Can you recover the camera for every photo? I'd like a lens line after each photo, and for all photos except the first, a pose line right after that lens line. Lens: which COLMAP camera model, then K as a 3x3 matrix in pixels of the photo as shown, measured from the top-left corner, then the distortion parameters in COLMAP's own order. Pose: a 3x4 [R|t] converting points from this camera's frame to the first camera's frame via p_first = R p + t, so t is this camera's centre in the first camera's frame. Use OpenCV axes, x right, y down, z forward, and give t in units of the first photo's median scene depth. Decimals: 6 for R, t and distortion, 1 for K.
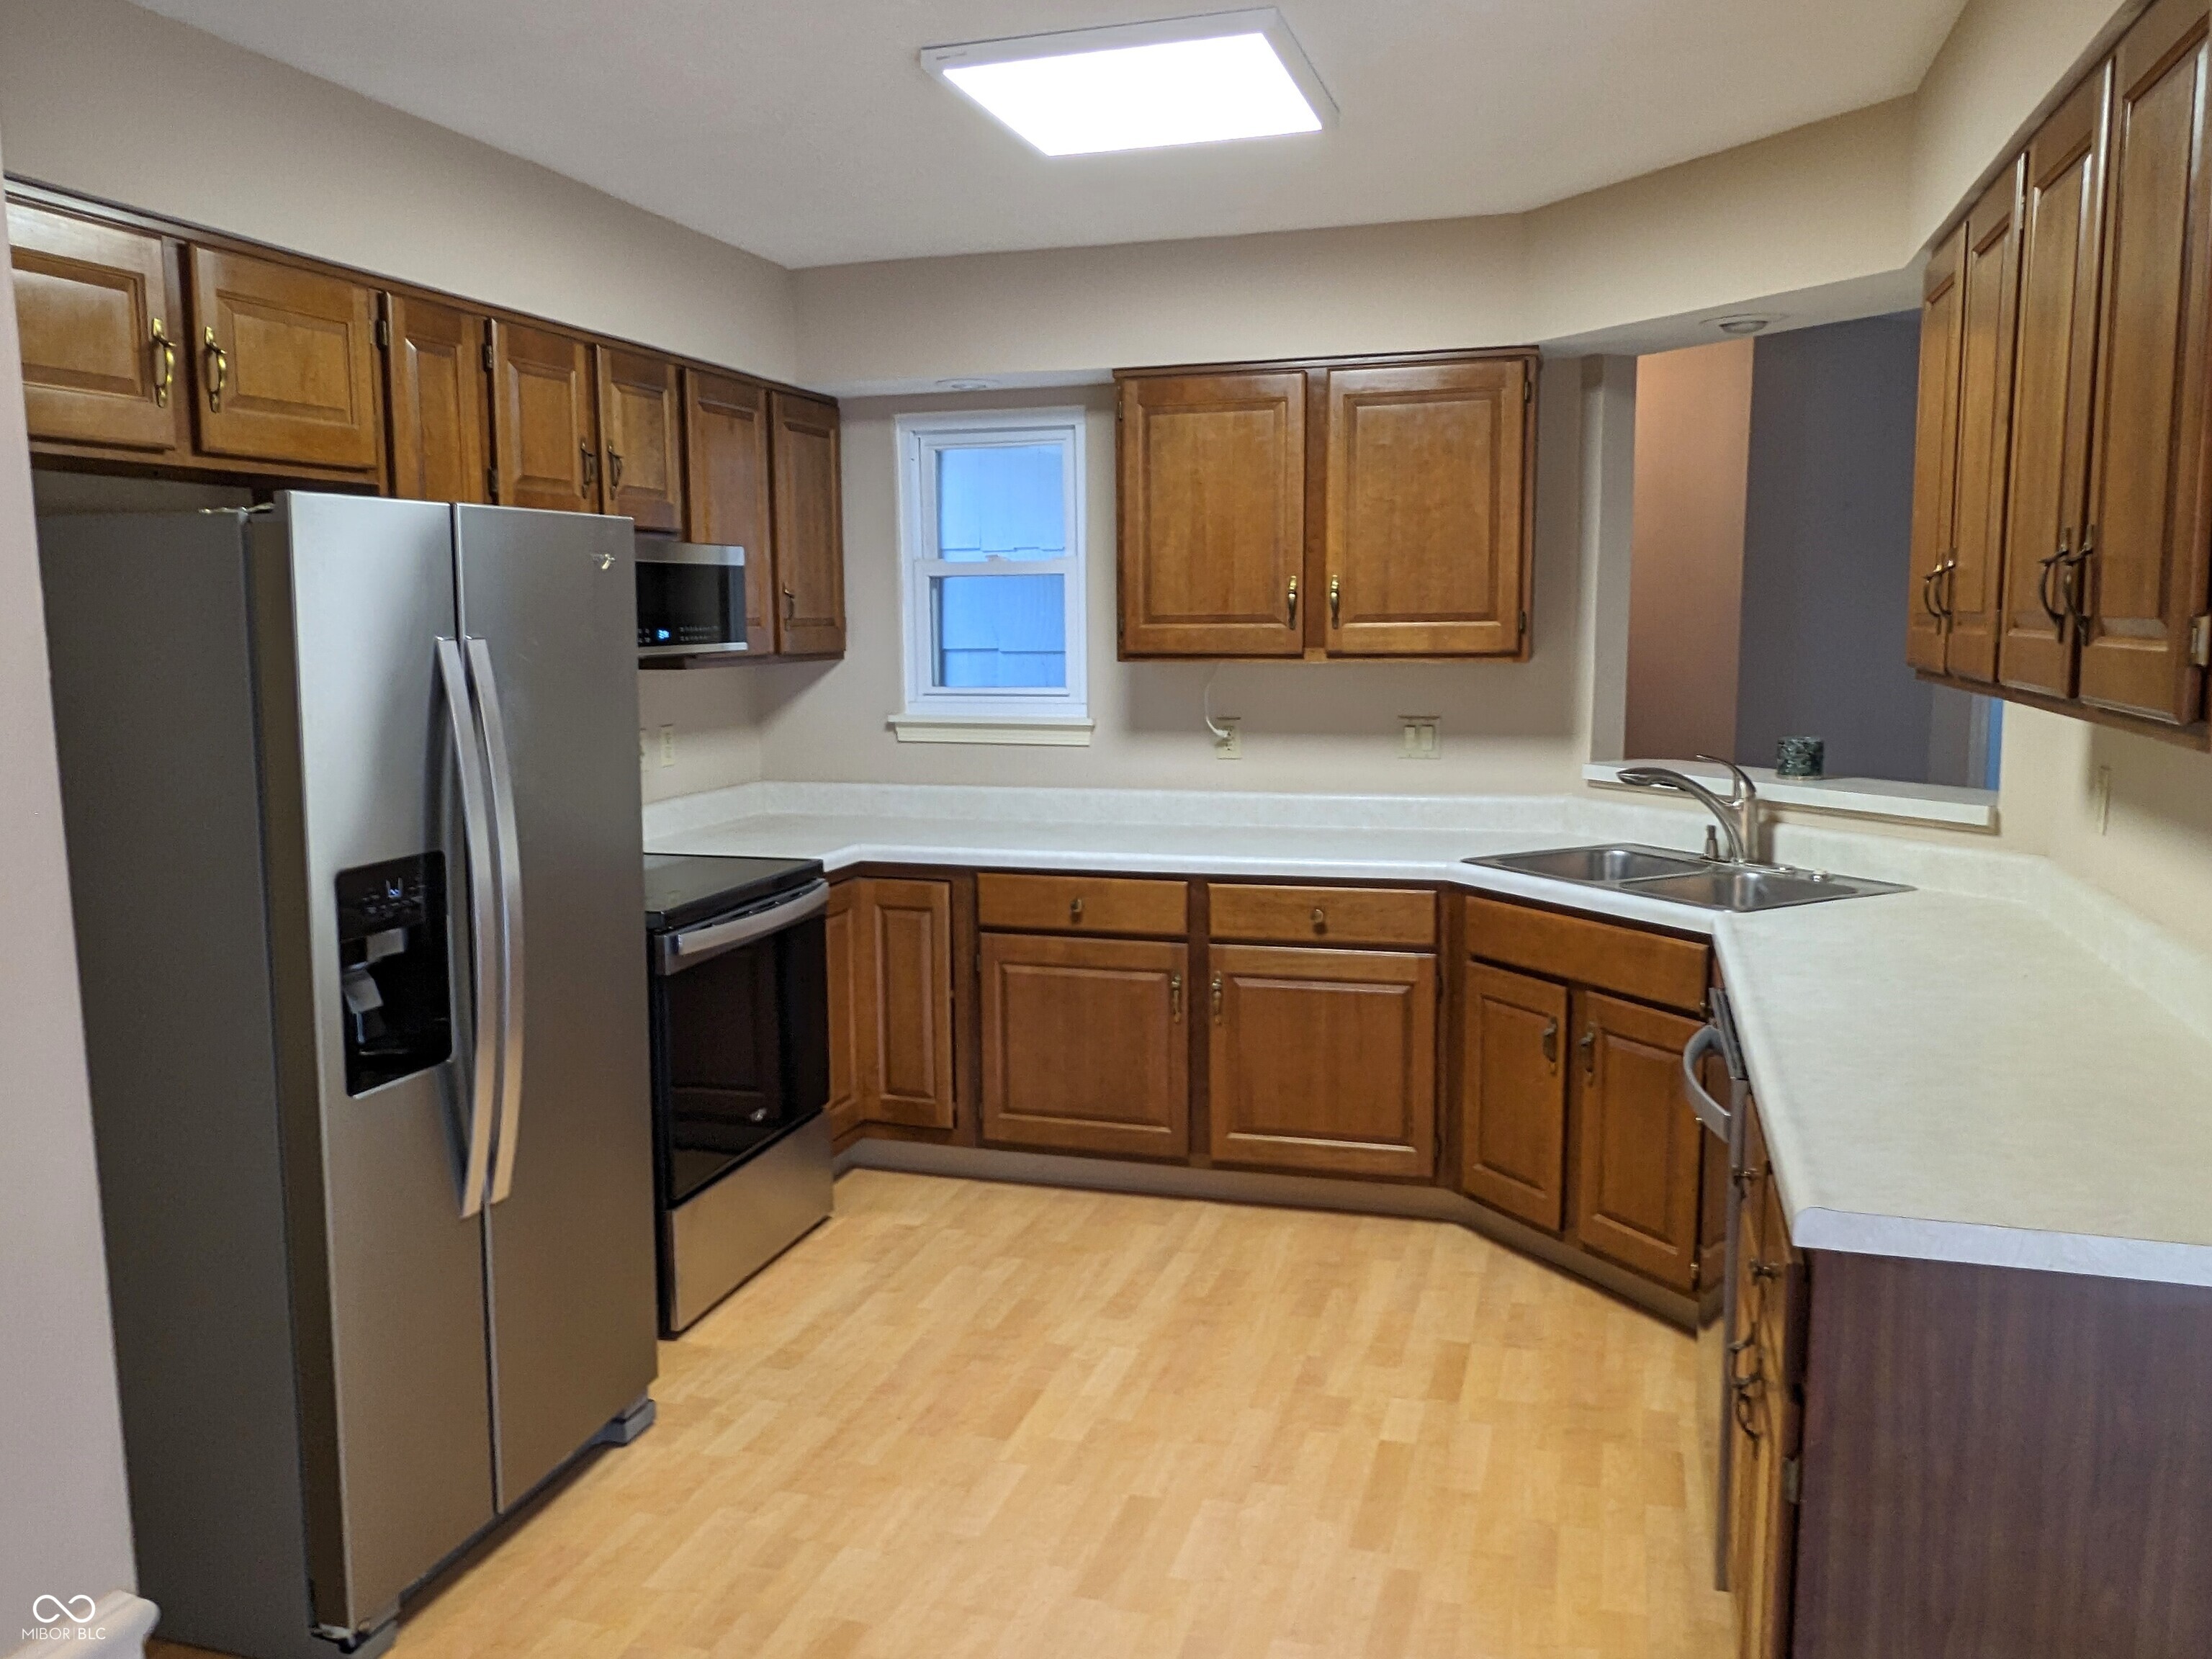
lens RADIAL K [[1705.6, 0, 1105.3], [0, 1705.6, 823.3], [0, 0, 1]] dist [0.014147, -0.005499]
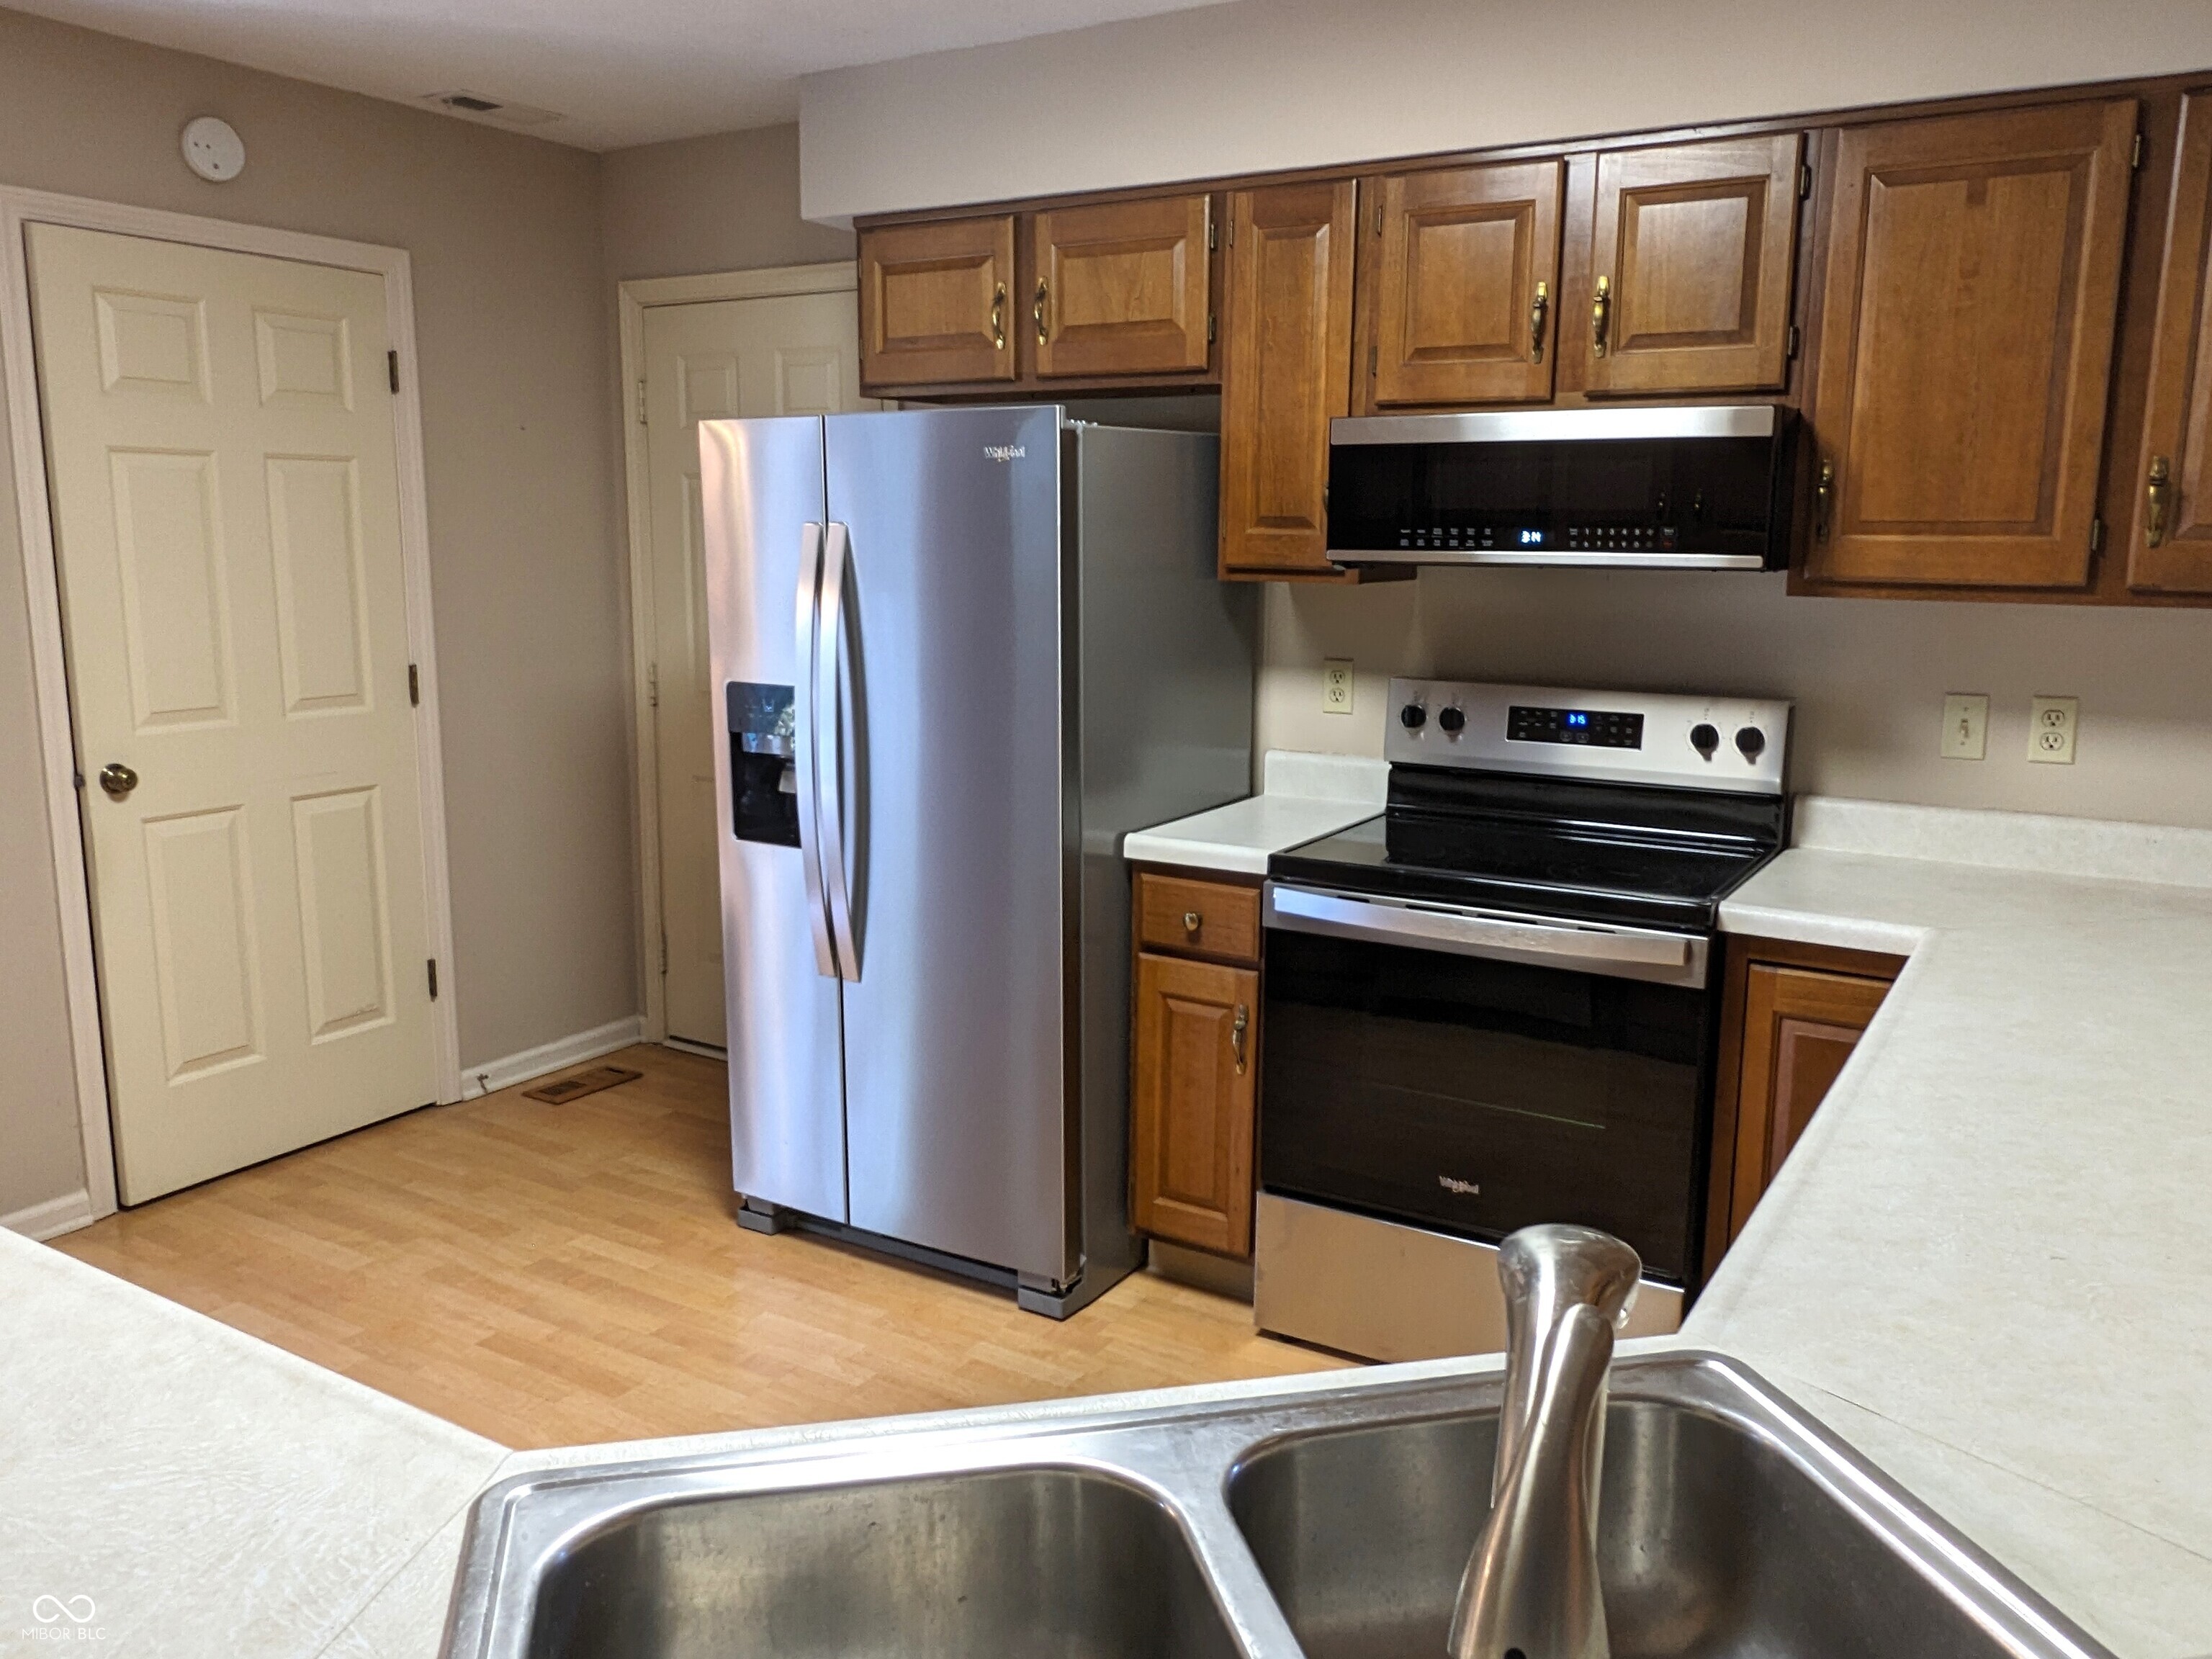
lens RADIAL K [[1705.6, 0, 1107.8], [0, 1705.6, 831.5], [0, 0, 1]] dist [0.014147, -0.005499]
pose [[-0.263476, 0.176383, -0.948403, 0.781861], [-0.128464, 0.967970, 0.215711, -0.182053], [0.956074, 0.178671, -0.232378, 1.504116]]
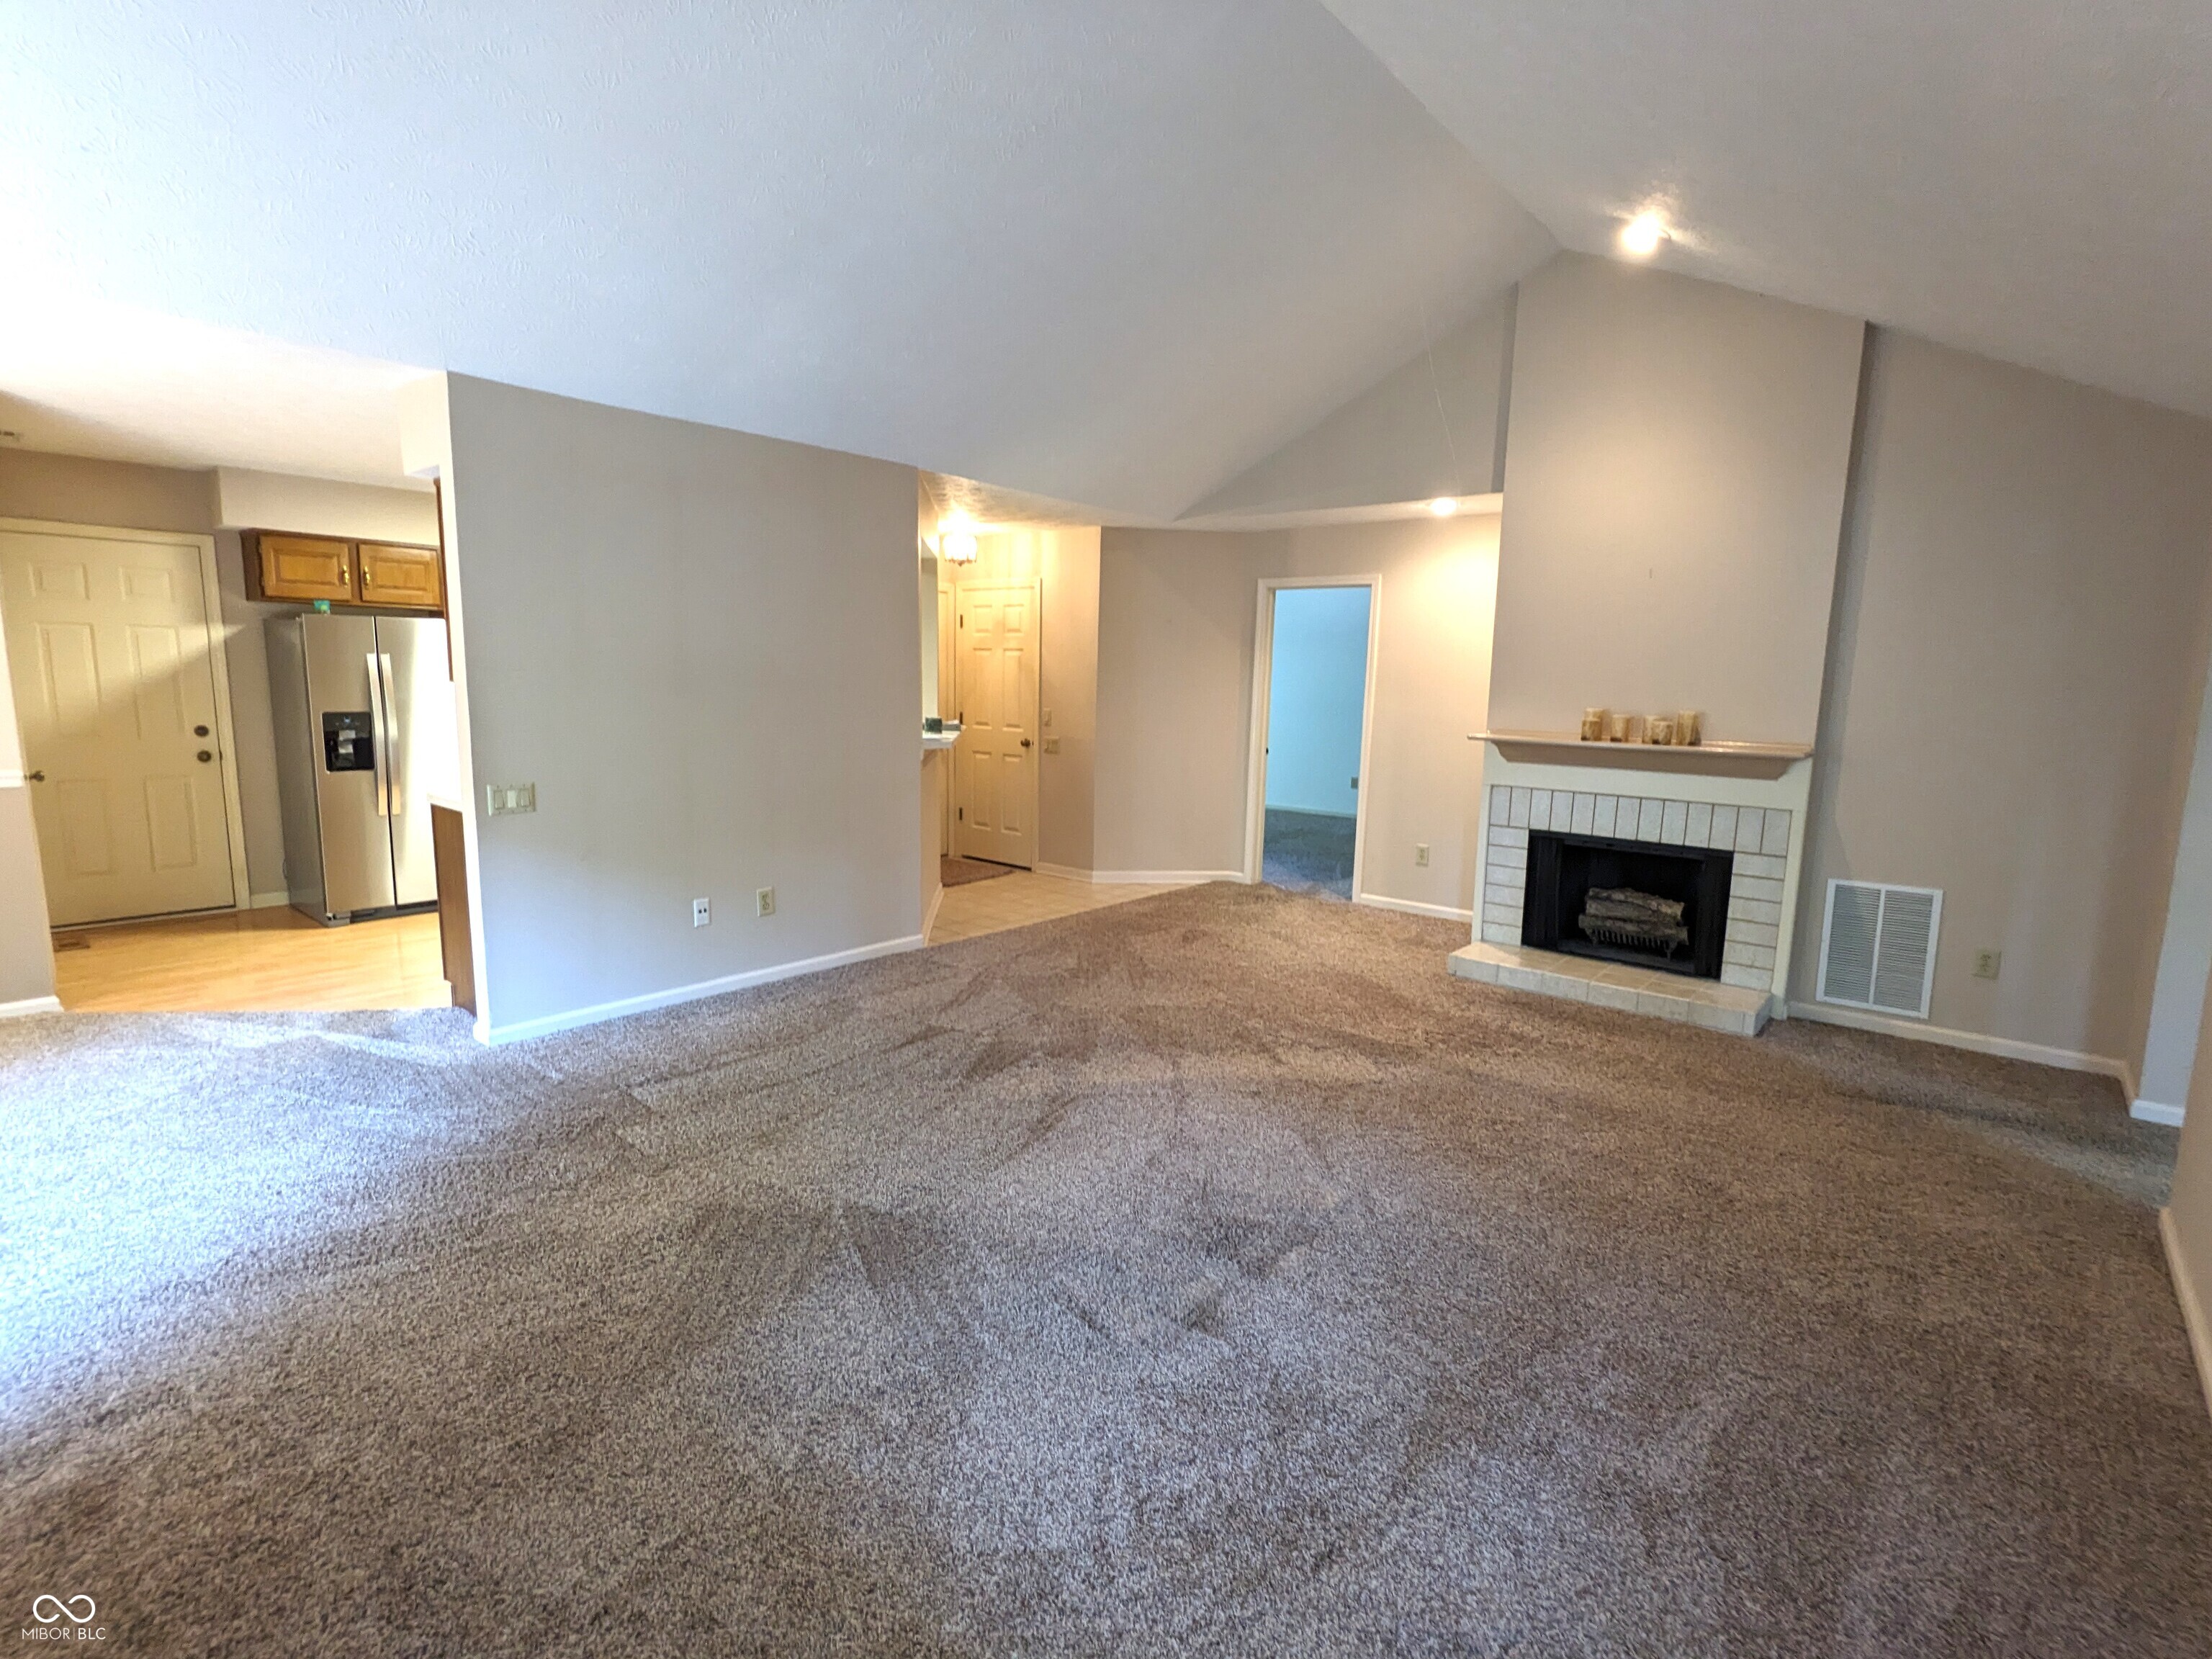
lens RADIAL K [[1067.8, 0, 1097.3], [0, 1067.8, 829.1], [0, 0, 1]] dist [0.003792, 0.000622]
pose [[0.914141, 0.087791, -0.395777, 1.931238], [-0.081872, 0.996134, 0.031858, 0.065619], [0.397043, 0.003280, 0.917794, -0.482846]]
